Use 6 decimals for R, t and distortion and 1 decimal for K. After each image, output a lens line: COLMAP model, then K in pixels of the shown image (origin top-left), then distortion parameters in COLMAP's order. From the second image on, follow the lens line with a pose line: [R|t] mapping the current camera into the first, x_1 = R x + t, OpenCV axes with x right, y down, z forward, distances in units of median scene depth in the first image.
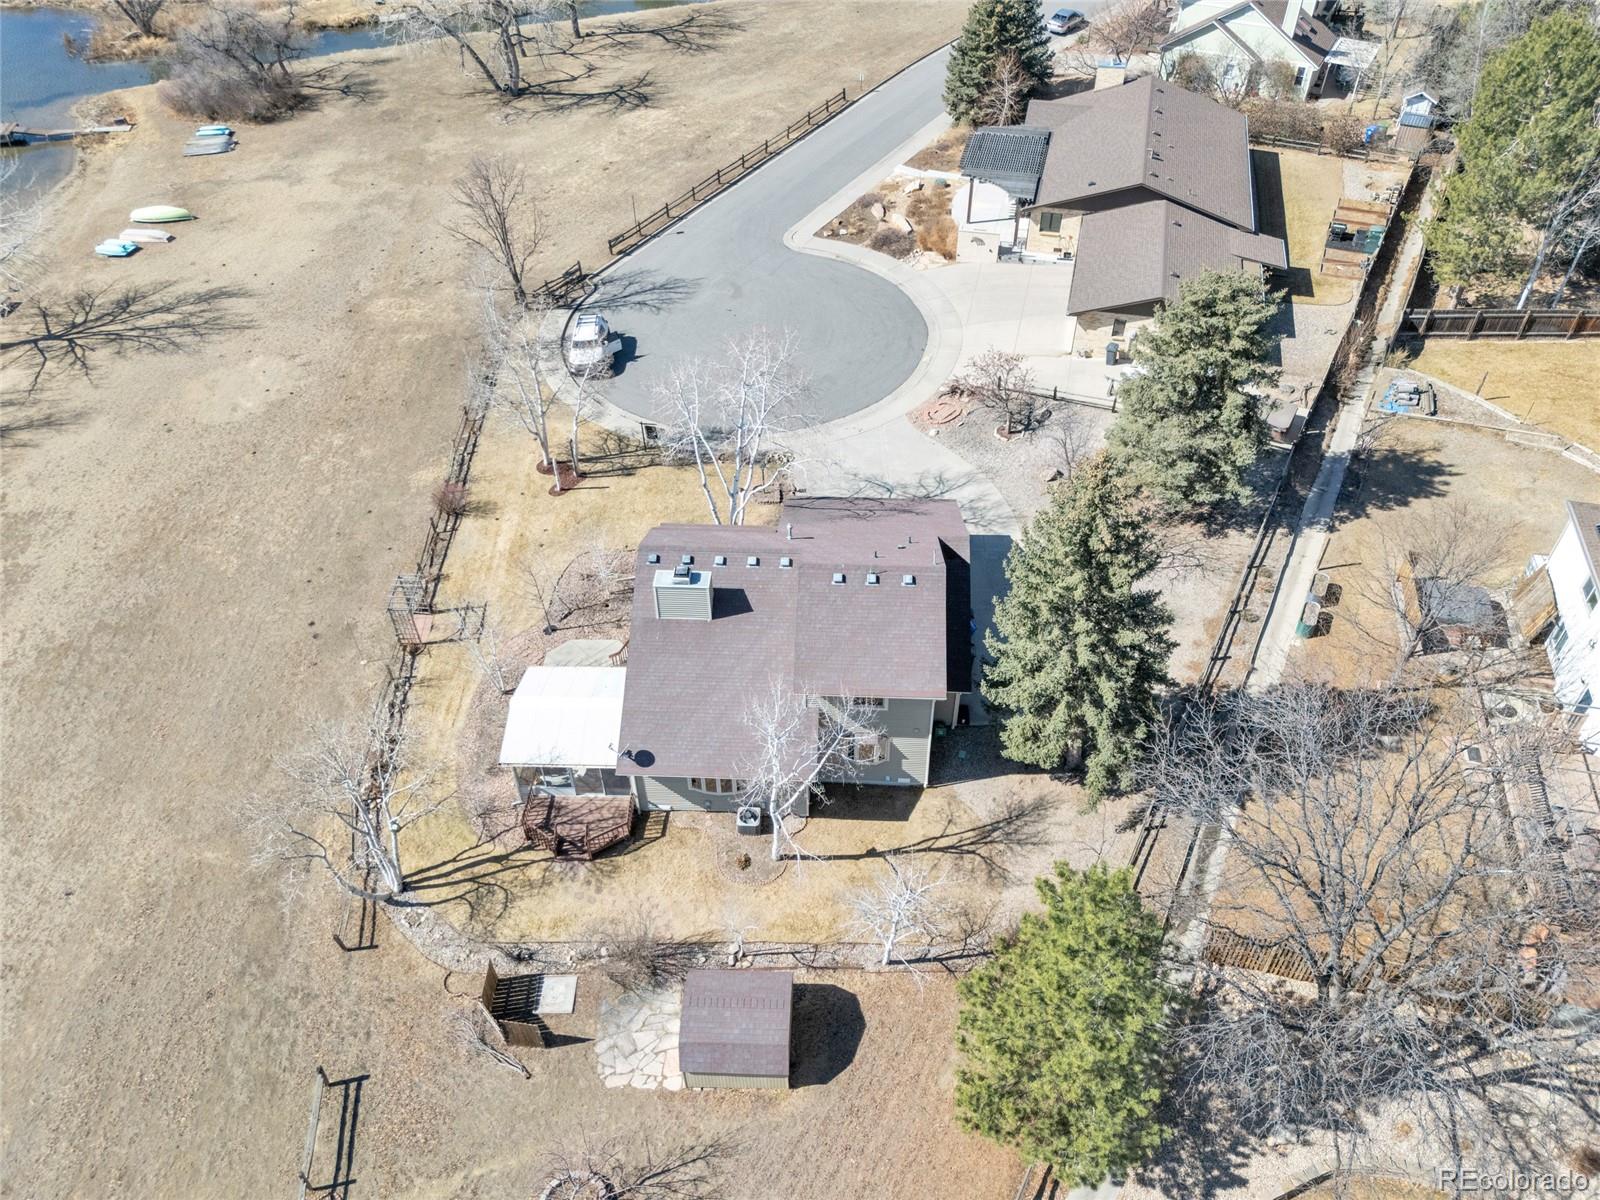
lens RADIAL K [[1155.3, 0, 800.0], [0, 1155.3, 600.0], [0, 0, 1]] dist [0.056218, -0.042318]
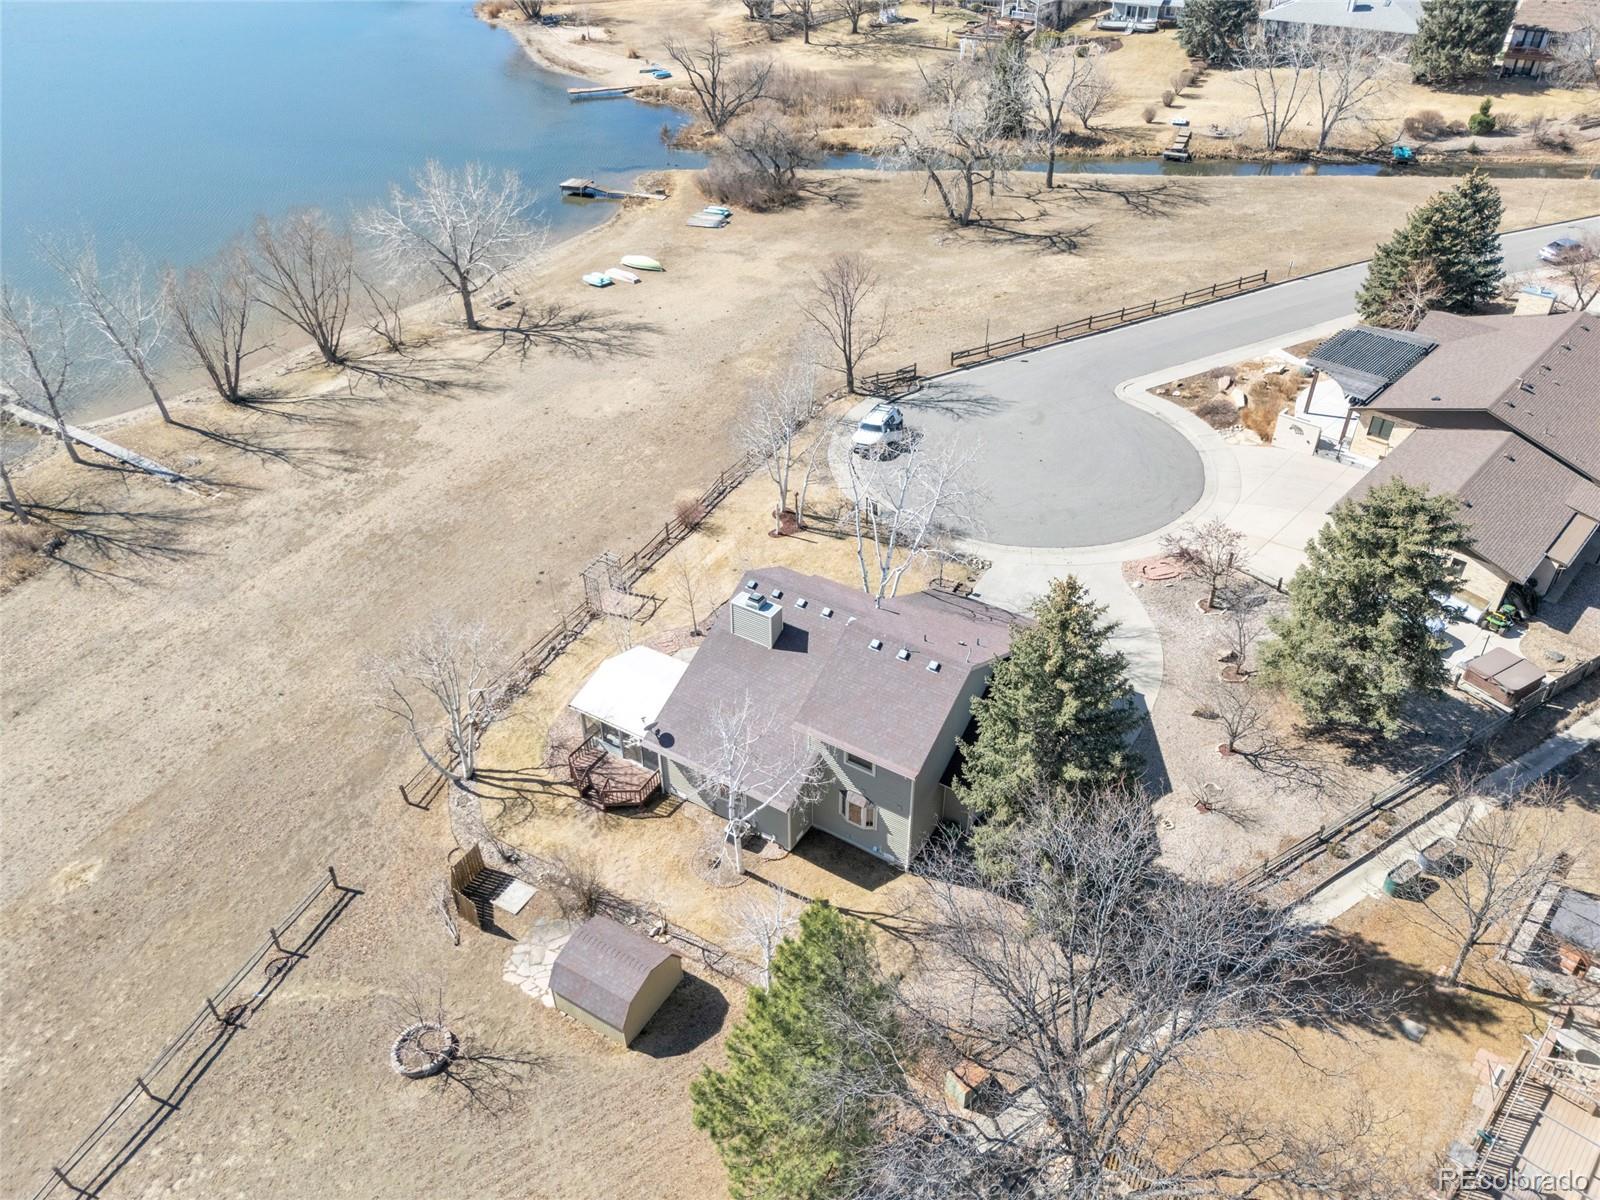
lens RADIAL K [[1157.5, 0, 800.0], [0, 1157.5, 600.0], [0, 0, 1]] dist [0.059862, -0.040876]
pose [[0.874412, 0.293549, -0.386306, 0.286559], [-0.336589, 0.940466, -0.047230, 0.012912], [0.349443, 0.171325, 0.921161, -0.020069]]
